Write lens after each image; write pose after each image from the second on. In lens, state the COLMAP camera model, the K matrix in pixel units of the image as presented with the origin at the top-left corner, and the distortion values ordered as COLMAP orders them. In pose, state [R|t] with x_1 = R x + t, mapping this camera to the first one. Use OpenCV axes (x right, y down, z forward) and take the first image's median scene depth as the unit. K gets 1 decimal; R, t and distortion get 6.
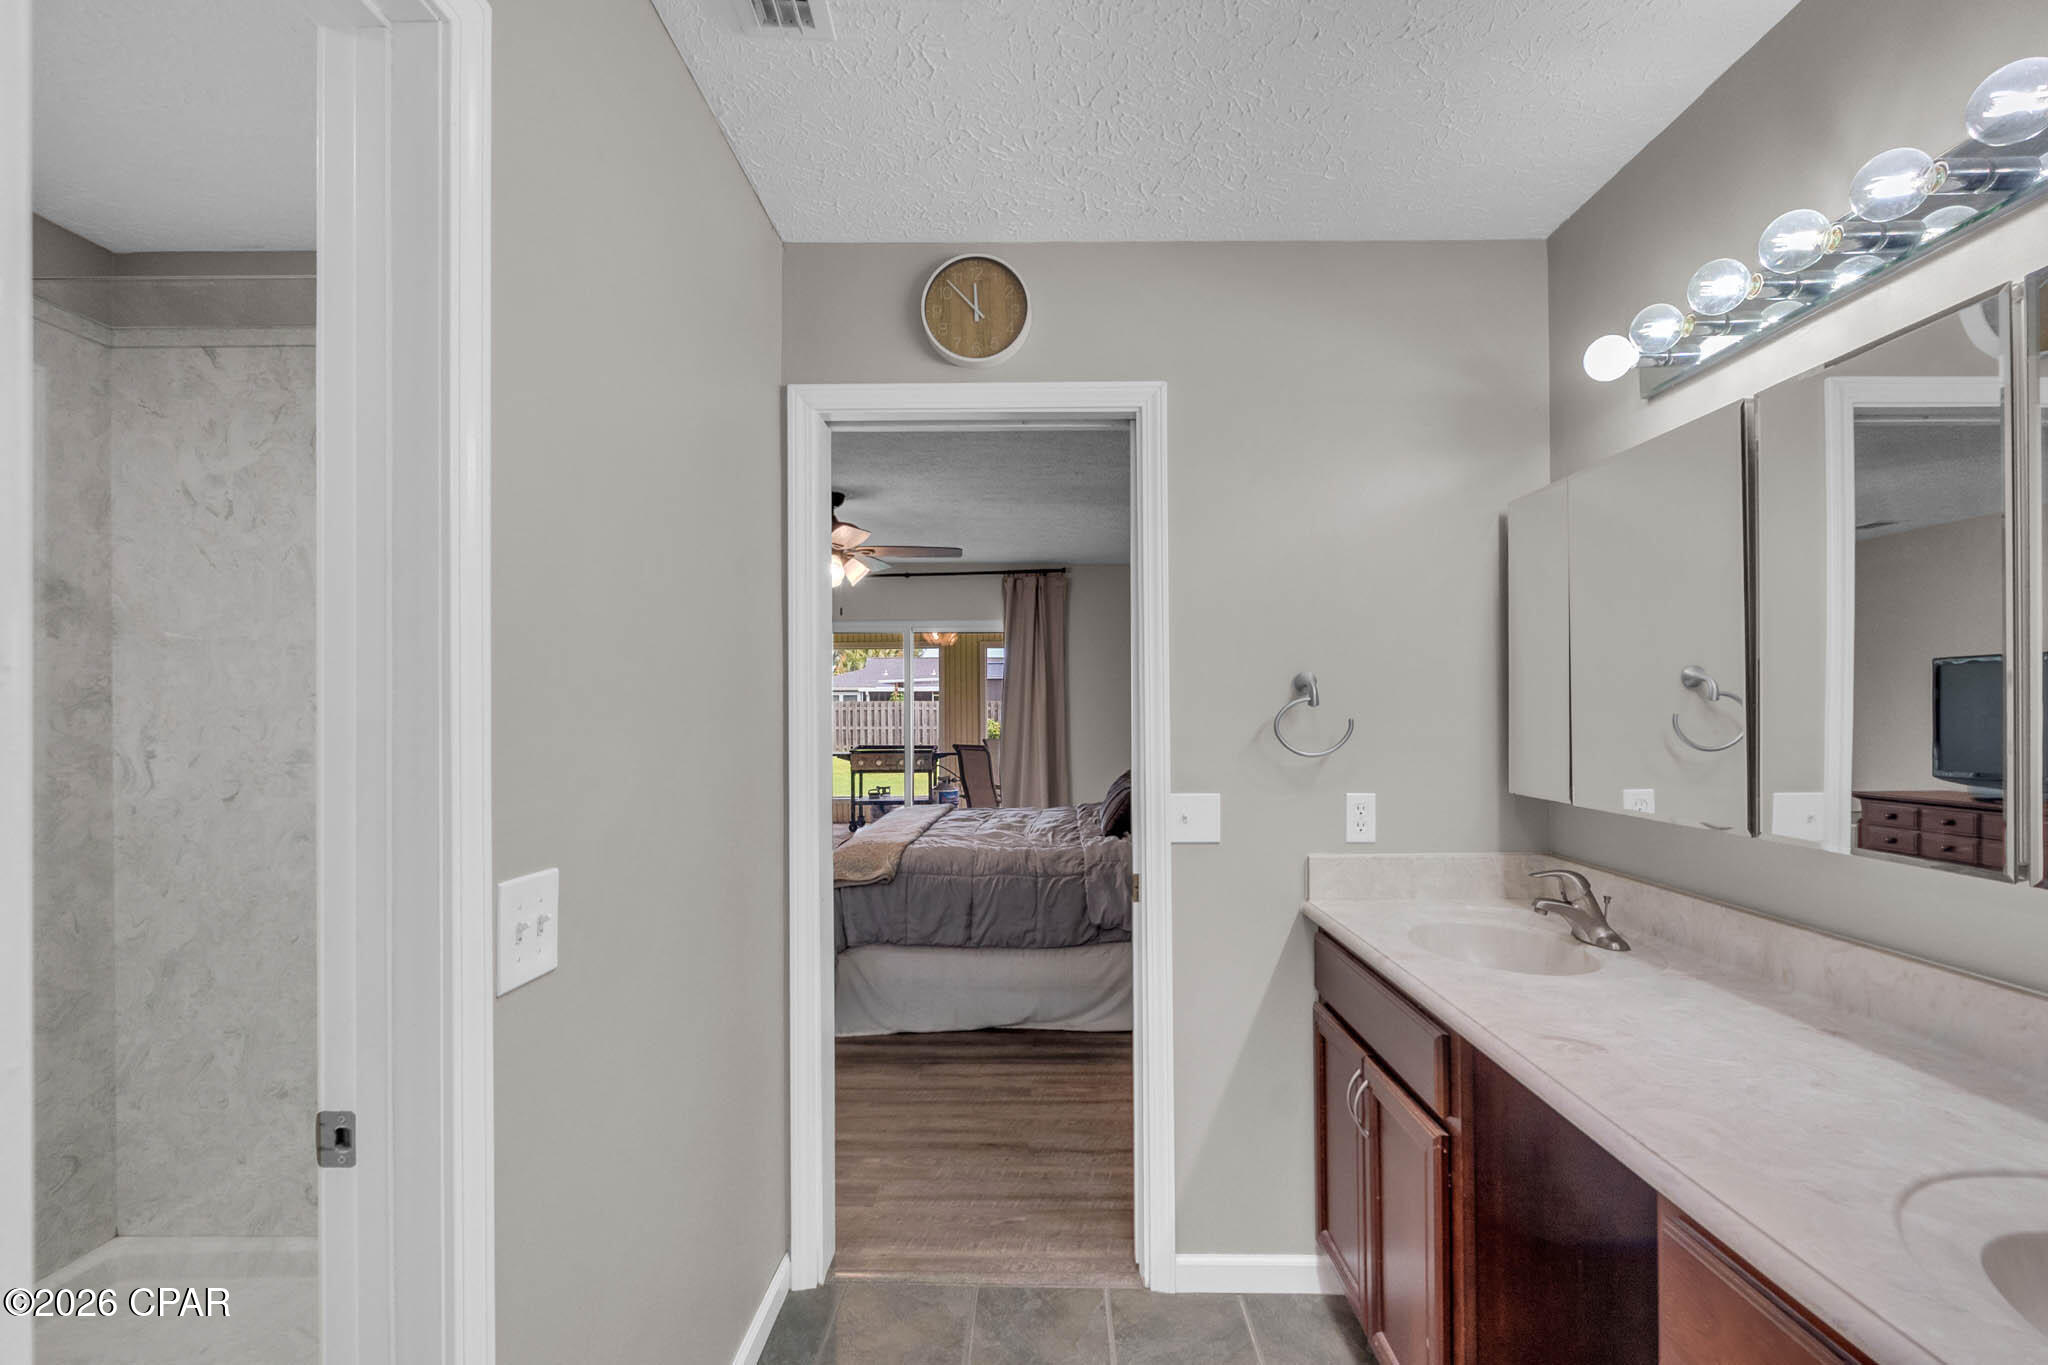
lens RADIAL K [[960.1, 0, 1024.3], [0, 960.1, 713.0], [0, 0, 1]] dist [-0.004019, -0.000306]
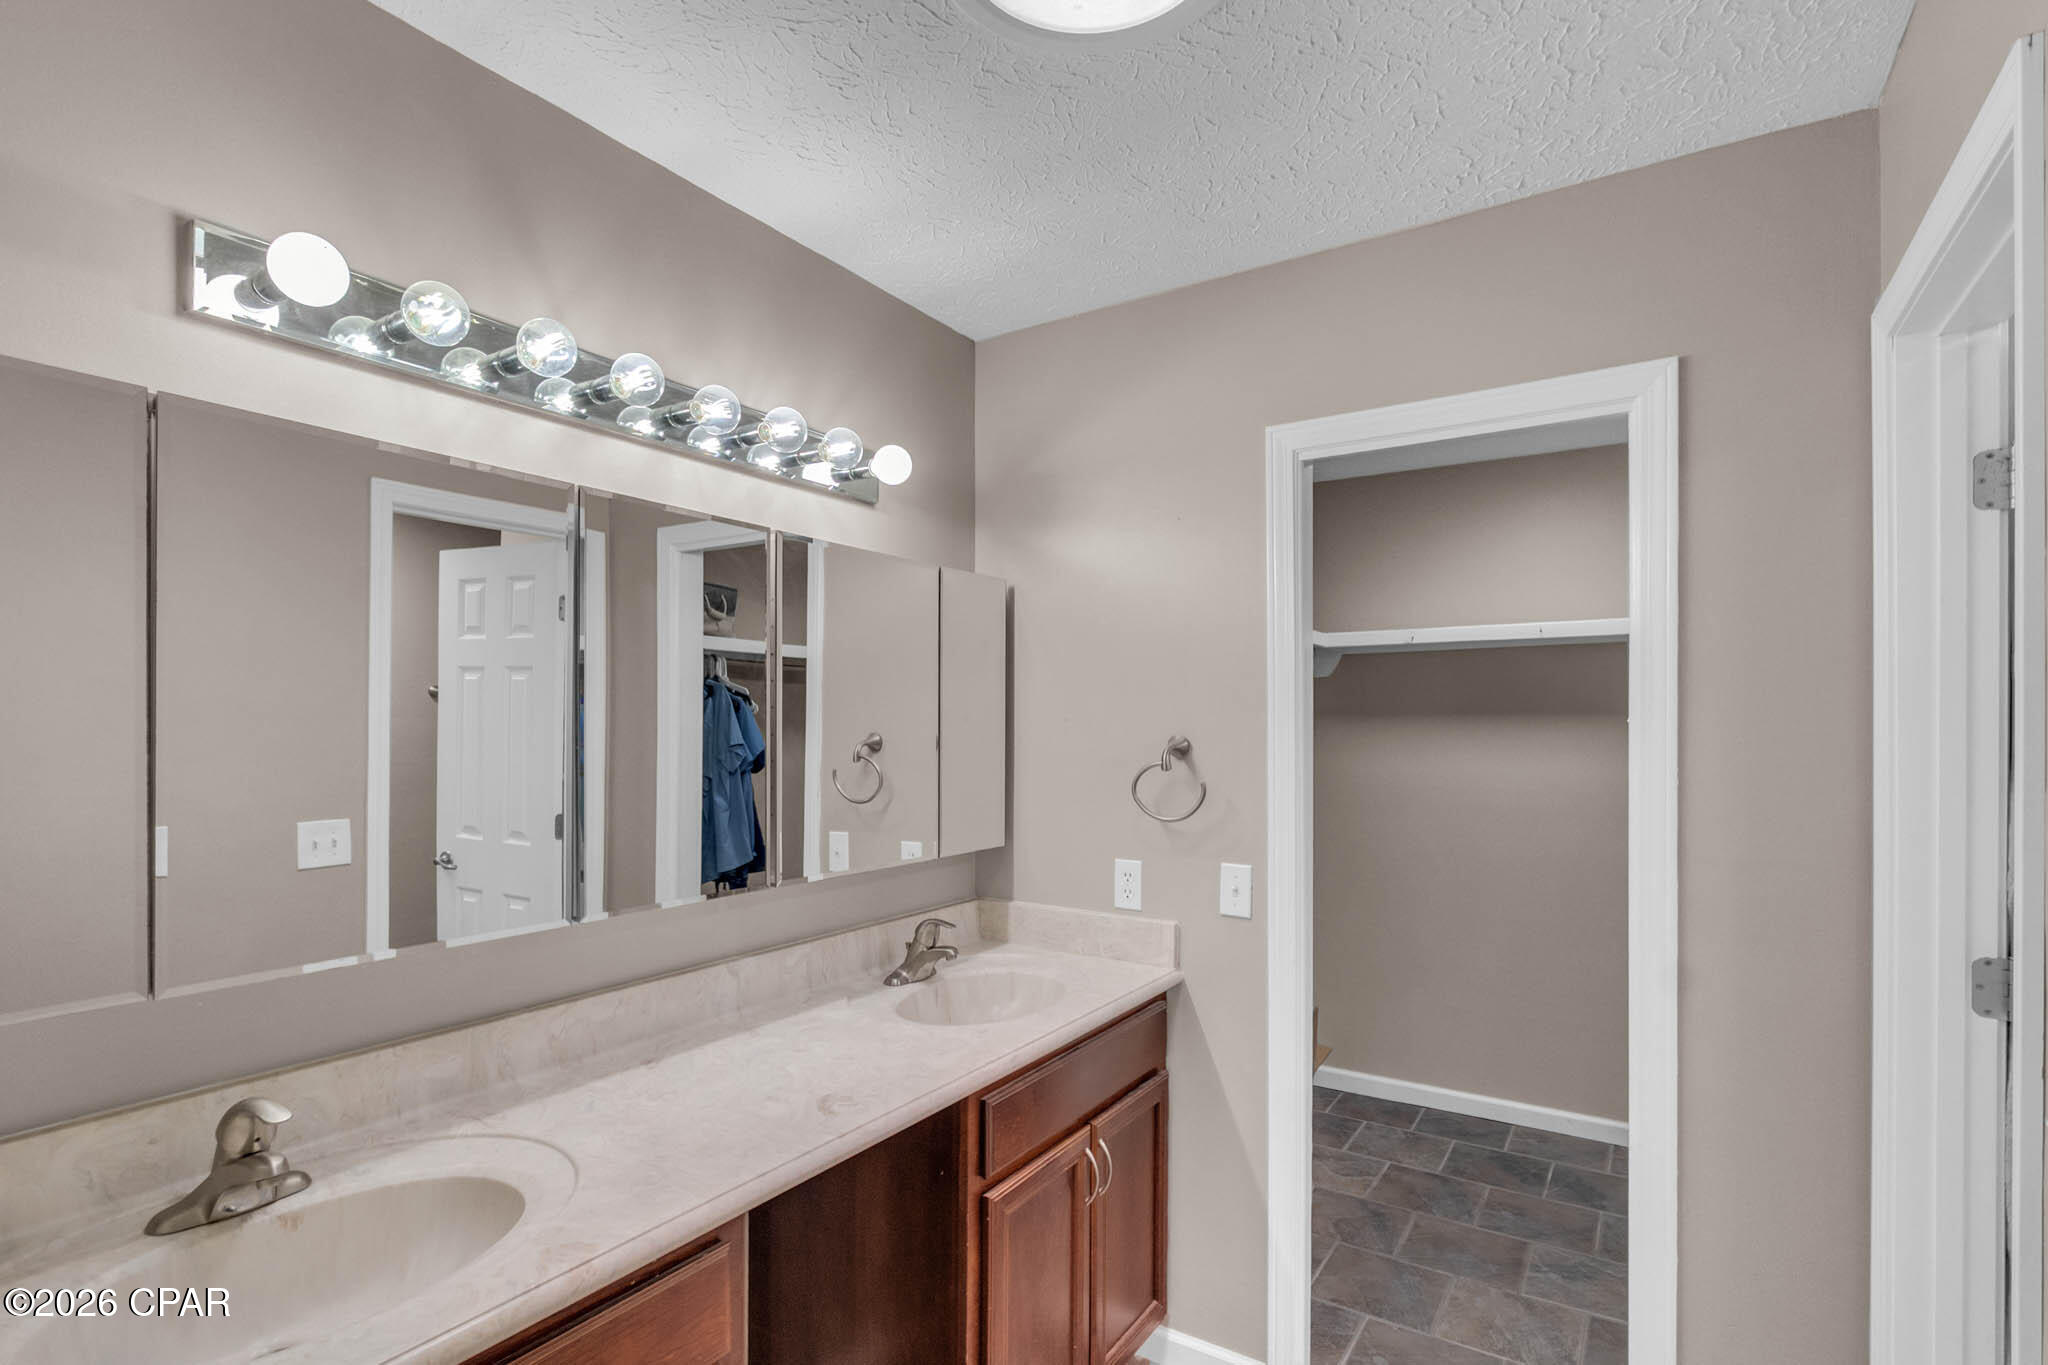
lens RADIAL K [[960.1, 0, 1024.3], [0, 960.1, 713.0], [0, 0, 1]] dist [-0.004019, -0.000306]
pose [[-0.843943, 0.003433, 0.536422, -0.209843], [-0.001232, 0.999964, -0.008338, -0.097620], [-0.536432, -0.007697, -0.843909, 1.733160]]
